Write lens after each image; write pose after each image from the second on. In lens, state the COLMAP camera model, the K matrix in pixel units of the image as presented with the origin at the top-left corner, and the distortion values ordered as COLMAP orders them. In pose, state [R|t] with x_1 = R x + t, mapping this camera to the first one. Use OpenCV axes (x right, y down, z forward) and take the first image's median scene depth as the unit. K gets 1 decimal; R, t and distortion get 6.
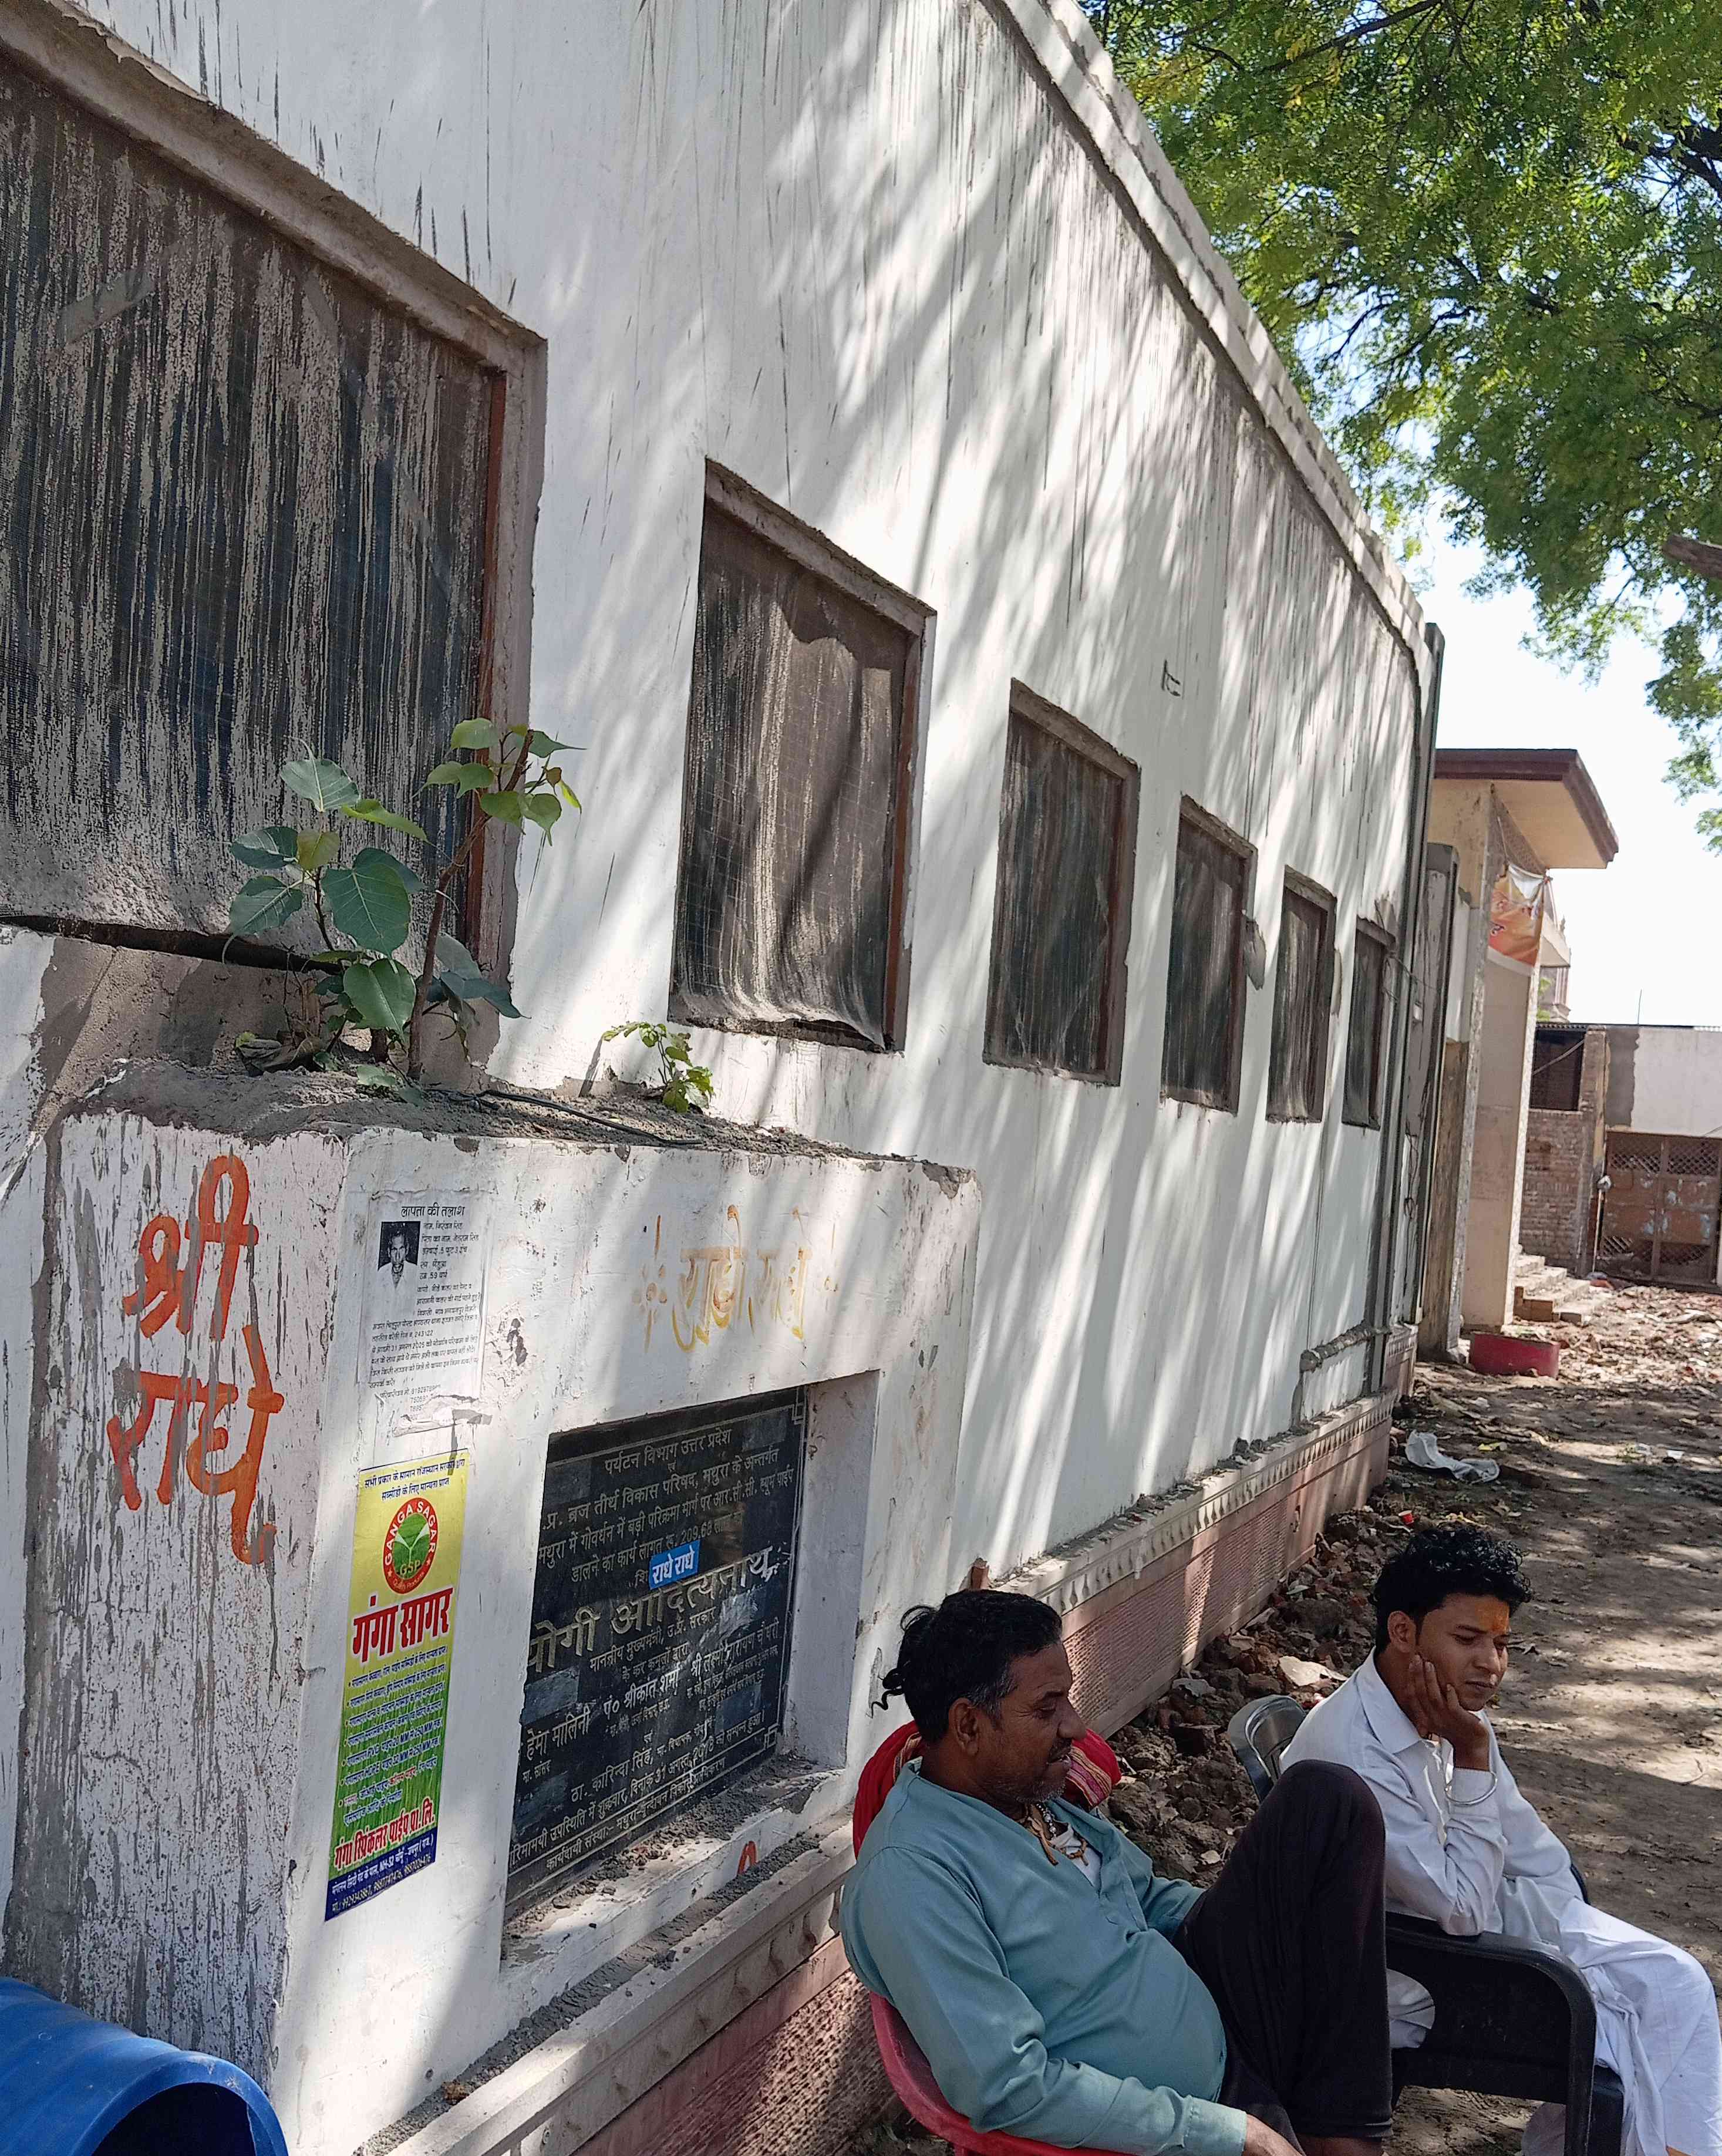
lens RADIAL K [[1931.7, 0, 860.4], [0, 1931.7, 1160.0], [0, 0, 1]] dist [0.083582, -0.177764]
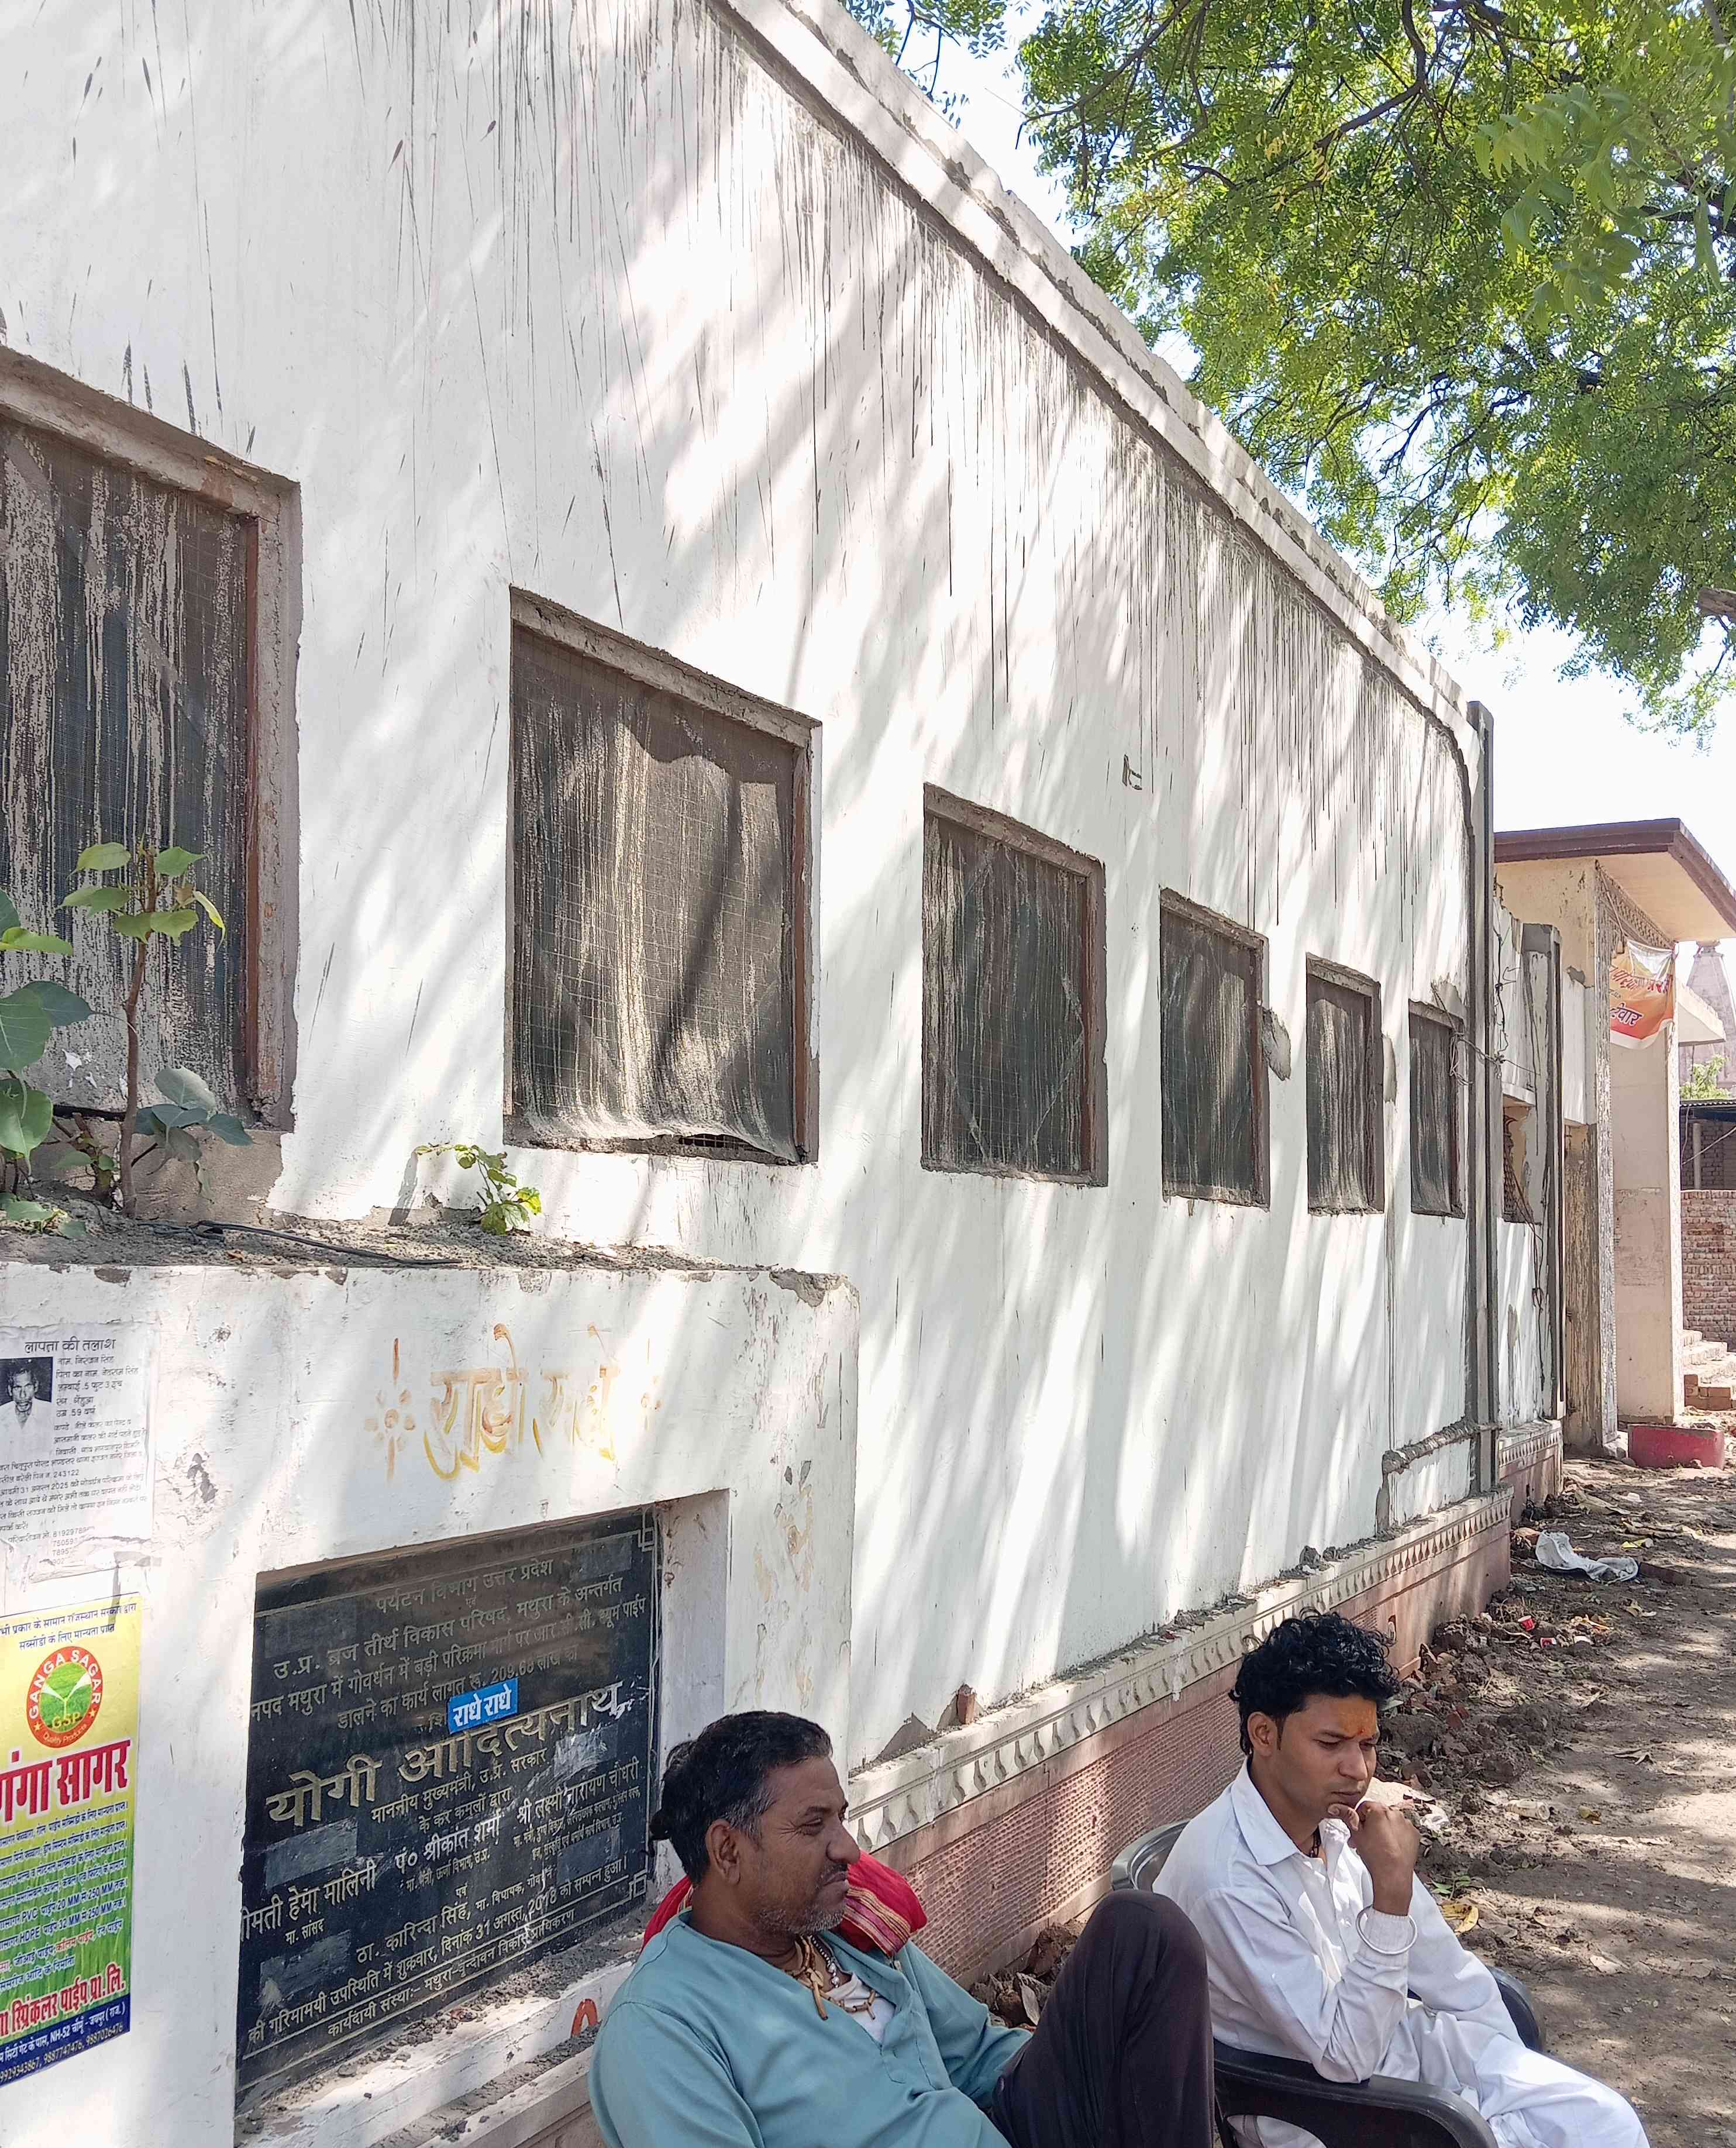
lens RADIAL K [[1906.6, 0, 861.0], [0, 1906.6, 1160.0], [0, 0, 1]] dist [0.087851, -0.172985]
pose [[0.992790, -0.070958, -0.096610, 0.157796], [0.063963, 0.995229, -0.073680, 0.017596], [0.101377, 0.066969, 0.992591, 0.045905]]
